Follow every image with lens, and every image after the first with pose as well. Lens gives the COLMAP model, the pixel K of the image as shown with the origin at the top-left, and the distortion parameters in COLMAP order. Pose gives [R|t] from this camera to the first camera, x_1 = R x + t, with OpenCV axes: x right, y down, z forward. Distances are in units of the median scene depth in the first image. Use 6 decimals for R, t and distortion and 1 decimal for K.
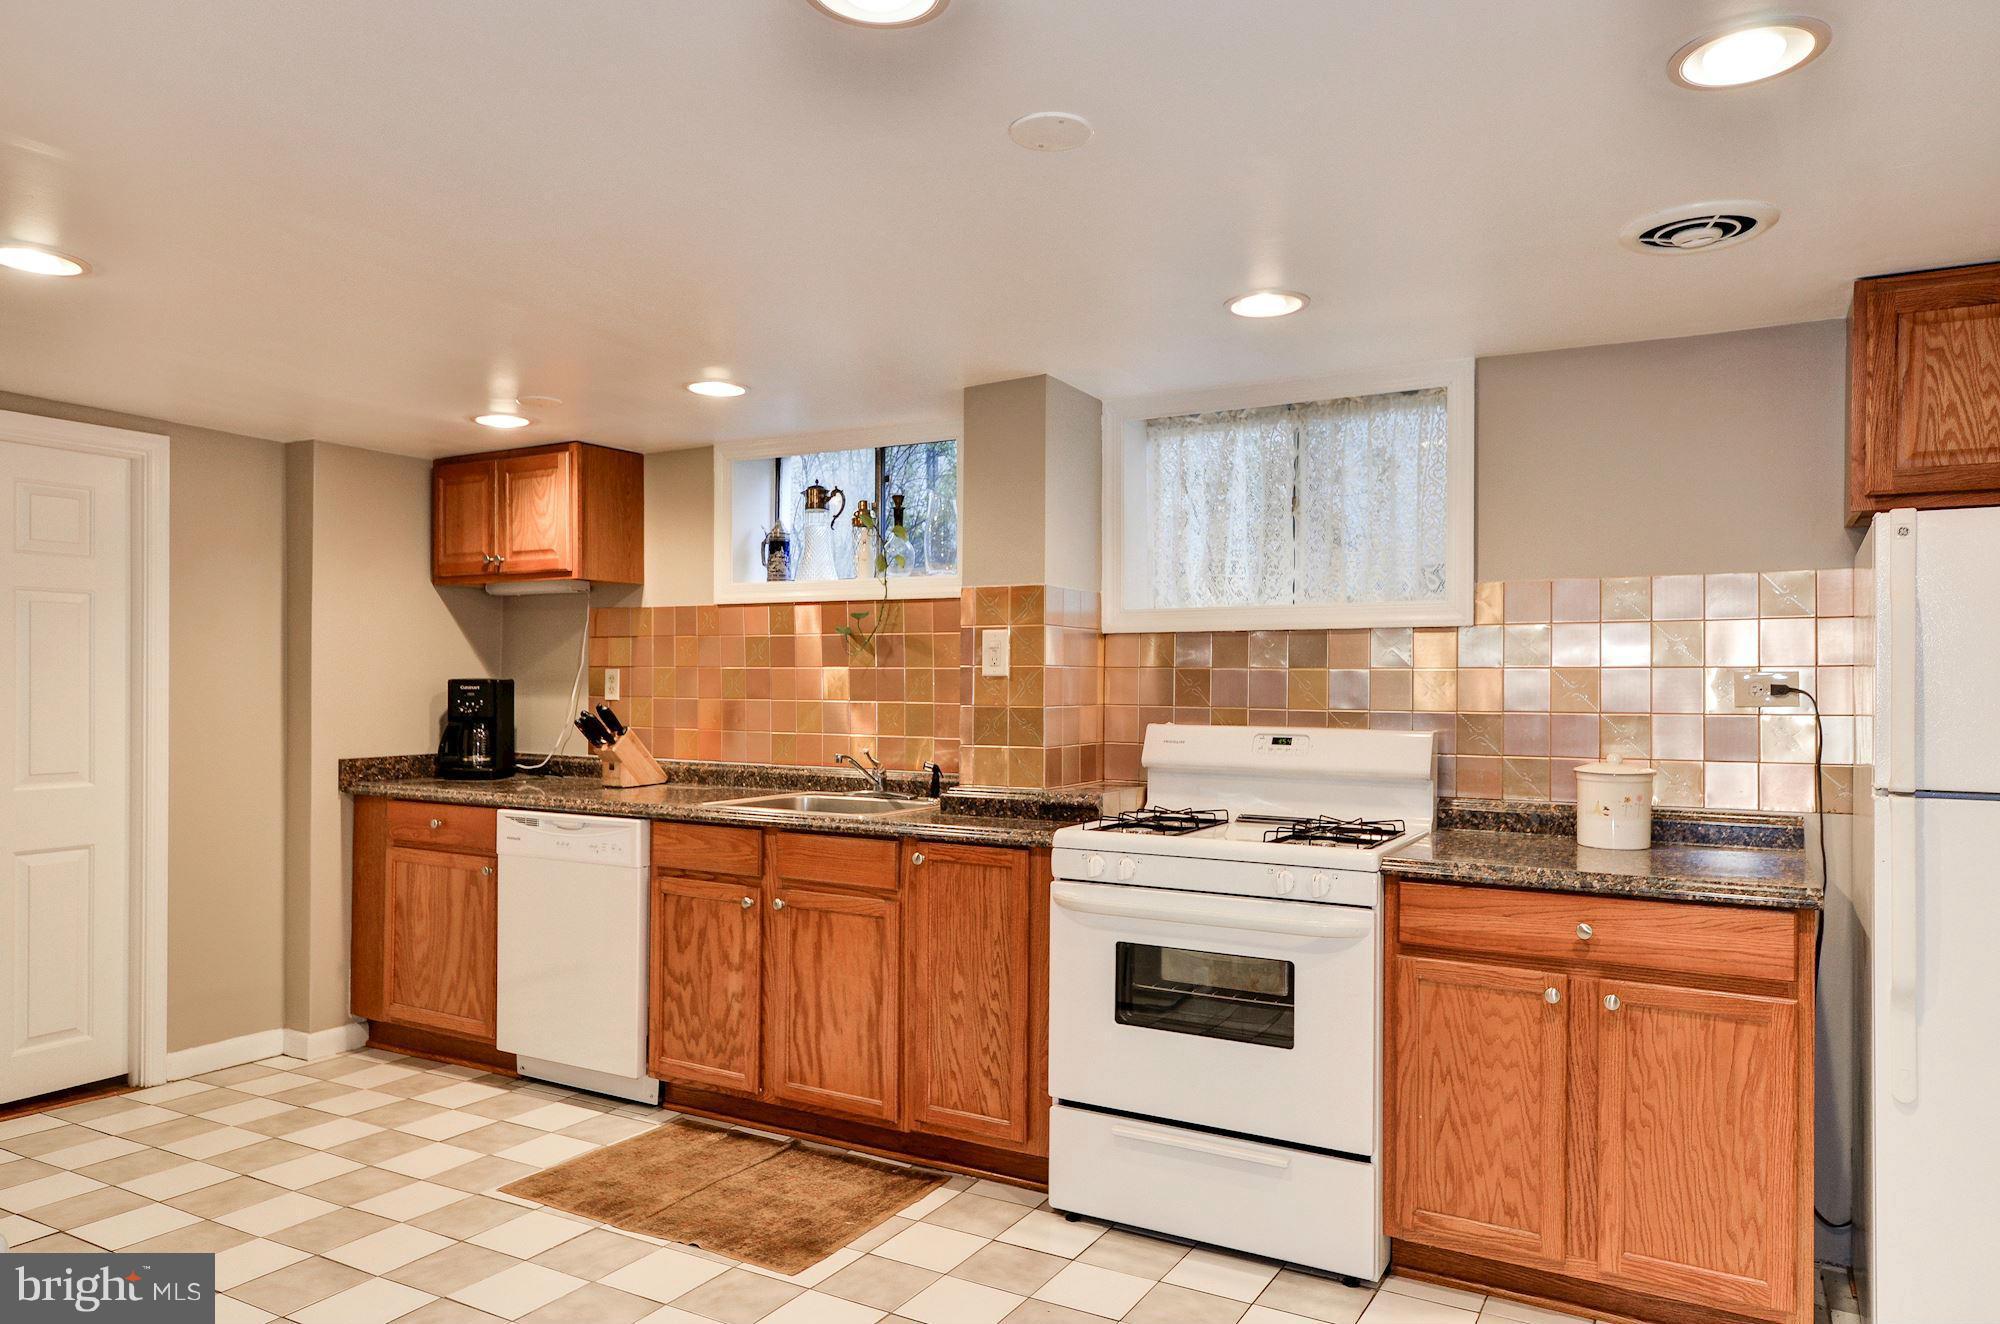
lens RADIAL K [[1260.0, 0, 1006.1], [0, 1260.0, 681.0], [0, 0, 1]] dist [-0.000563, -0.001913]
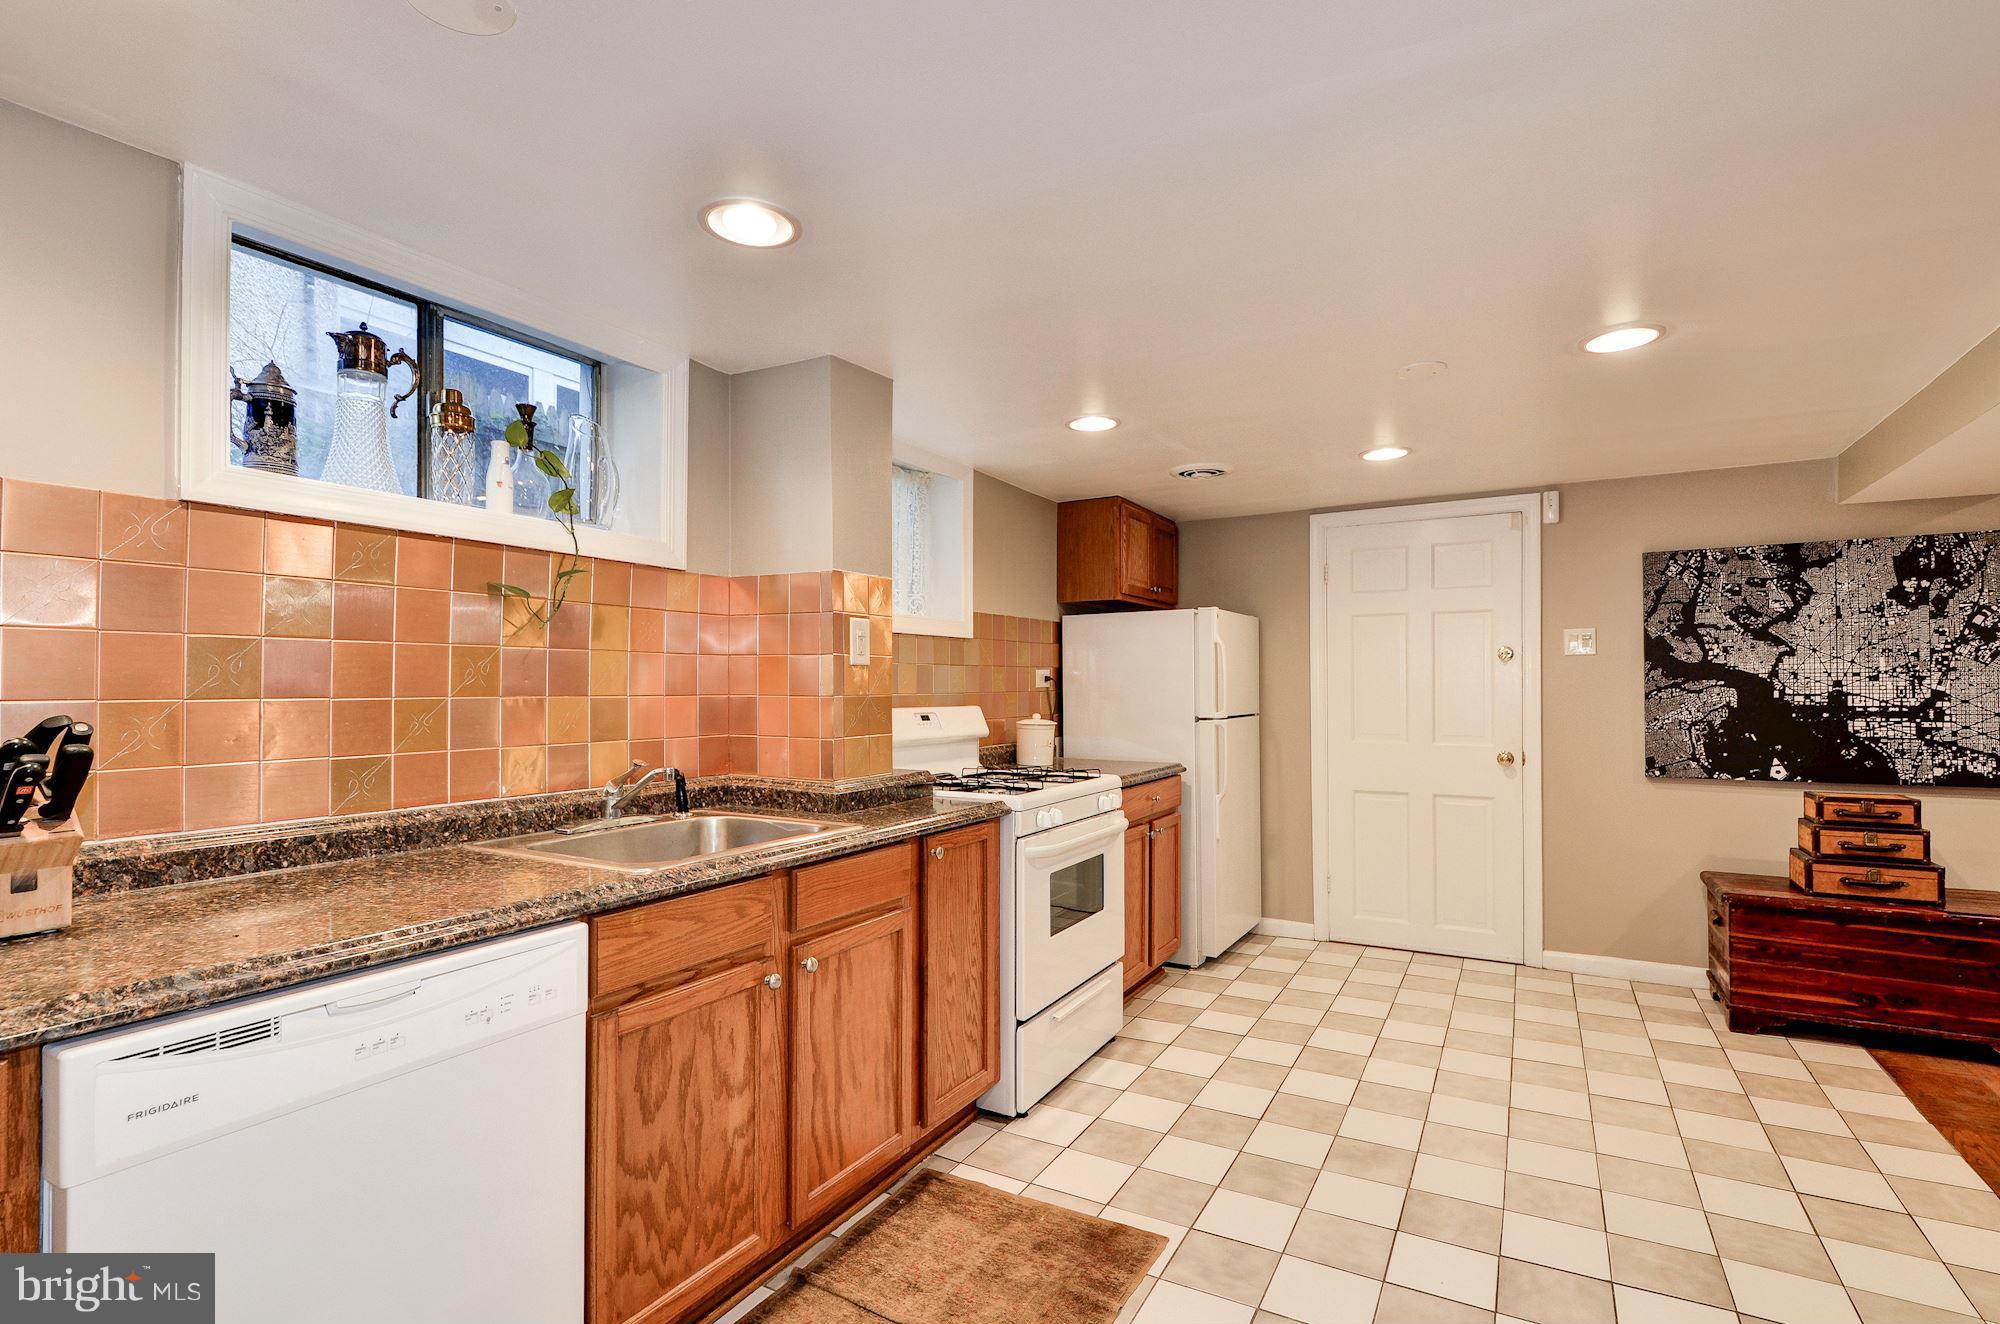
lens RADIAL K [[943.3, 0, 995.7], [0, 943.3, 672.6], [0, 0, 1]] dist [-0.000144, -0.000138]
pose [[0.013448, 0.005651, 0.999894, -0.732964], [-0.008787, 0.999946, -0.005533, 0.004751], [-0.999871, -0.008712, 0.013497, 0.869271]]
